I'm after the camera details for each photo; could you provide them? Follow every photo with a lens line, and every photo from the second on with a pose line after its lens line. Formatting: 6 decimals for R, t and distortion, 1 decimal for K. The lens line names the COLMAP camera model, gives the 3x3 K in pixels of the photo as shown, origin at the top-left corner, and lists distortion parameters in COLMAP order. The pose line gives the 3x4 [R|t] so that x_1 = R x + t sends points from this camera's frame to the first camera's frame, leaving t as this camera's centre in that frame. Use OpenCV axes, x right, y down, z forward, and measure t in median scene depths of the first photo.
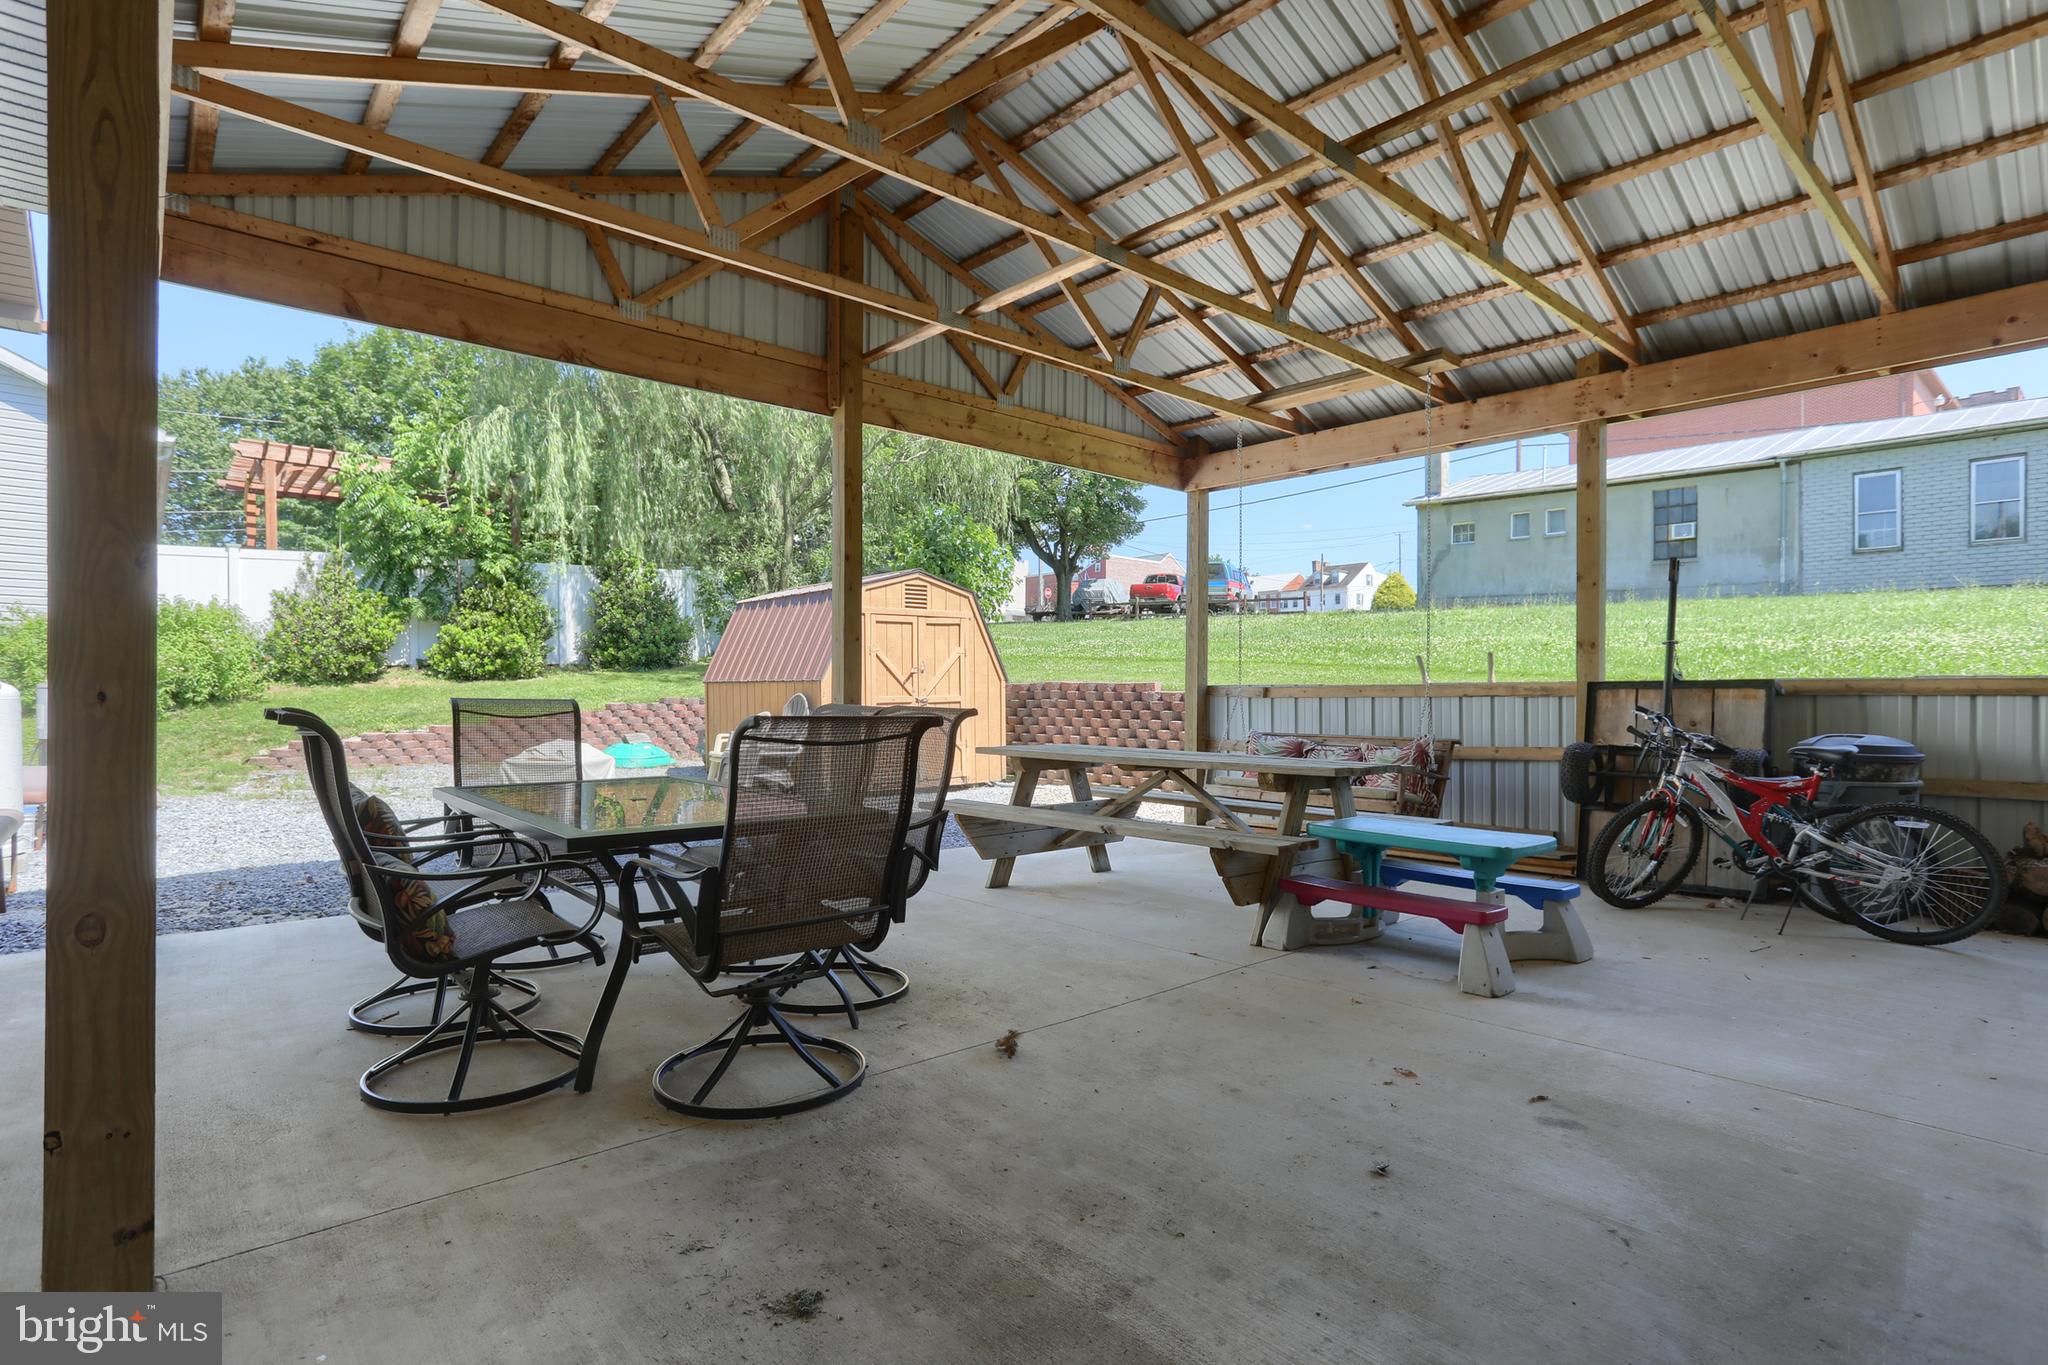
lens RADIAL K [[1031.3, 0, 1019.8], [0, 1031.3, 681.0], [0, 0, 1]] dist [-0.060757, 0.039300]
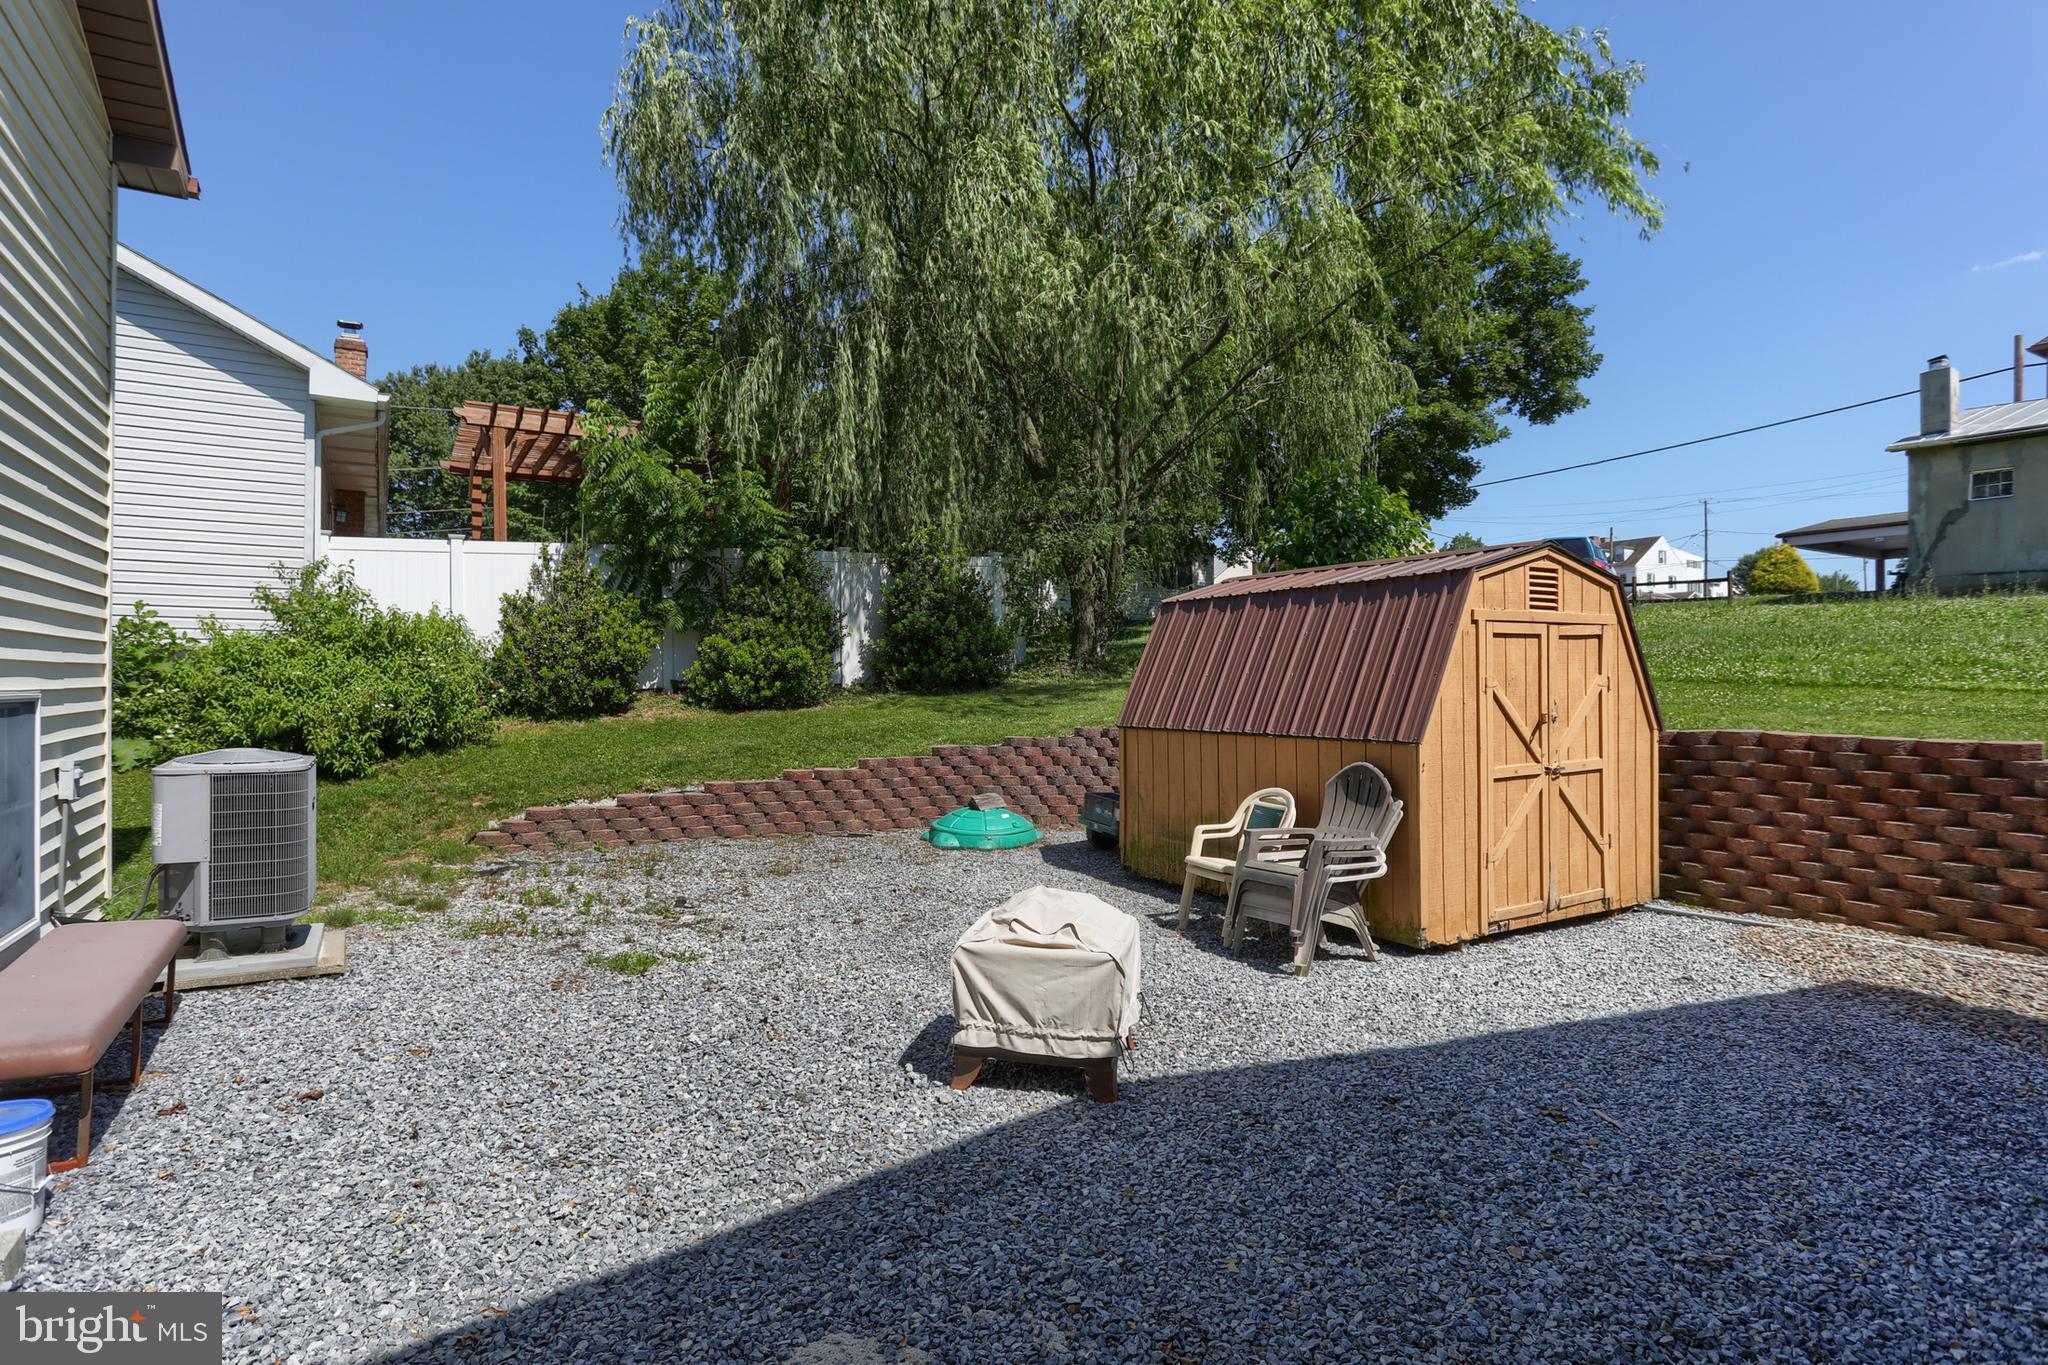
lens RADIAL K [[1082.7, 0, 1014.0], [0, 1082.7, 661.5], [0, 0, 1]] dist [-0.070865, 0.054787]
pose [[0.983346, -0.006669, -0.181620, -0.210566], [0.004528, 0.999915, -0.012202, -0.026744], [0.181686, 0.011176, 0.983293, 0.272923]]
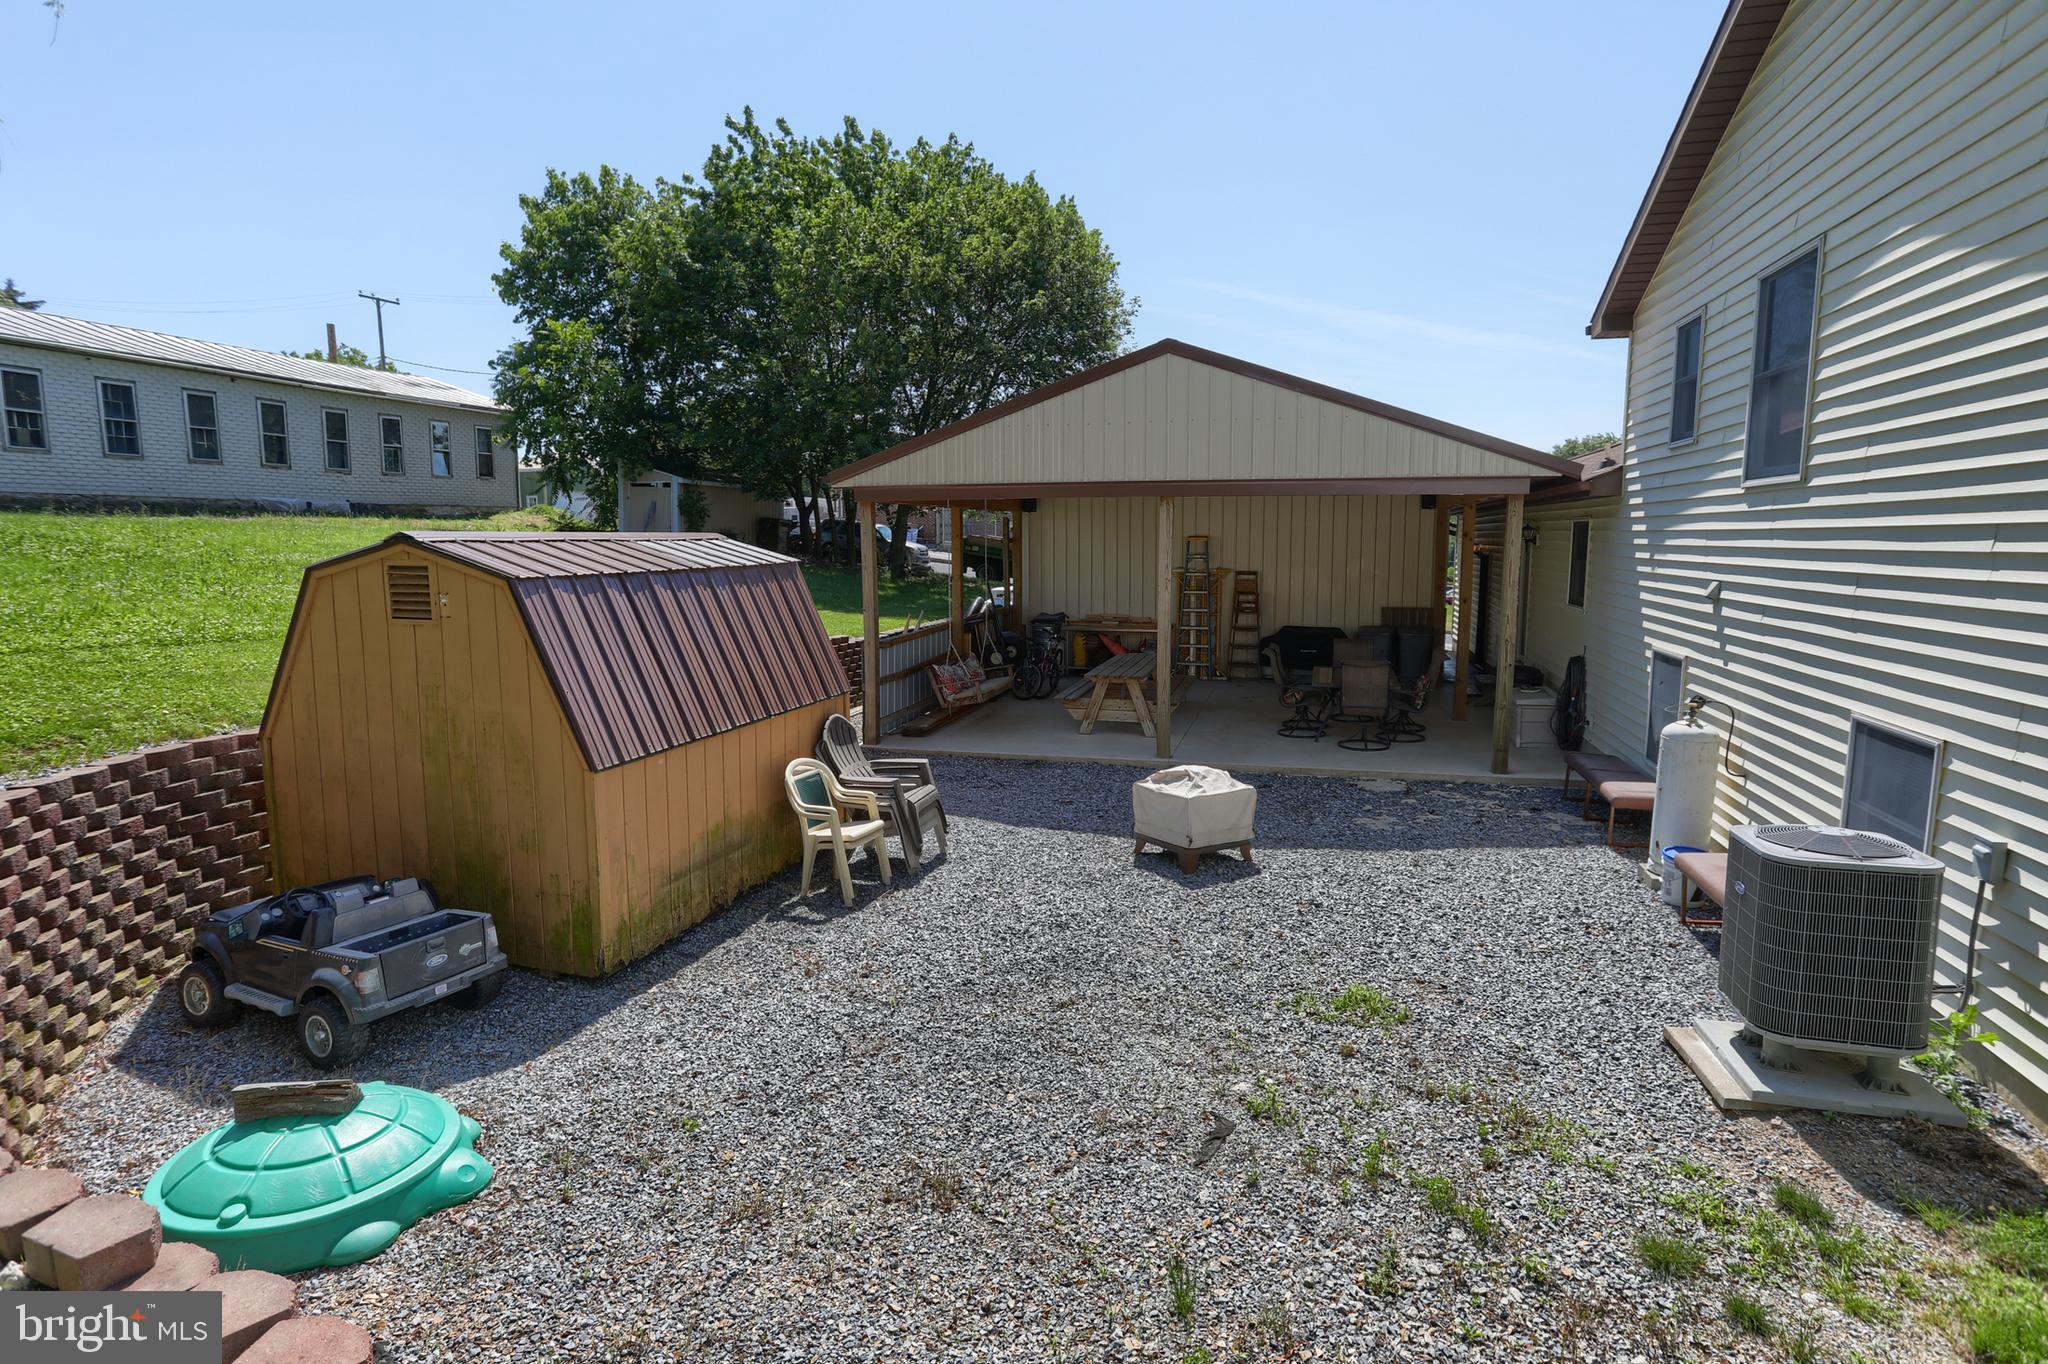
lens RADIAL K [[1063.3, 0, 1013.8], [0, 1063.3, 675.5], [0, 0, 1]] dist [-0.063049, 0.032264]
pose [[-0.536385, -0.112556, 0.836434, -0.655693], [-0.005714, 0.991529, 0.129762, -0.083098], [-0.843954, 0.064823, -0.532485, 0.936742]]
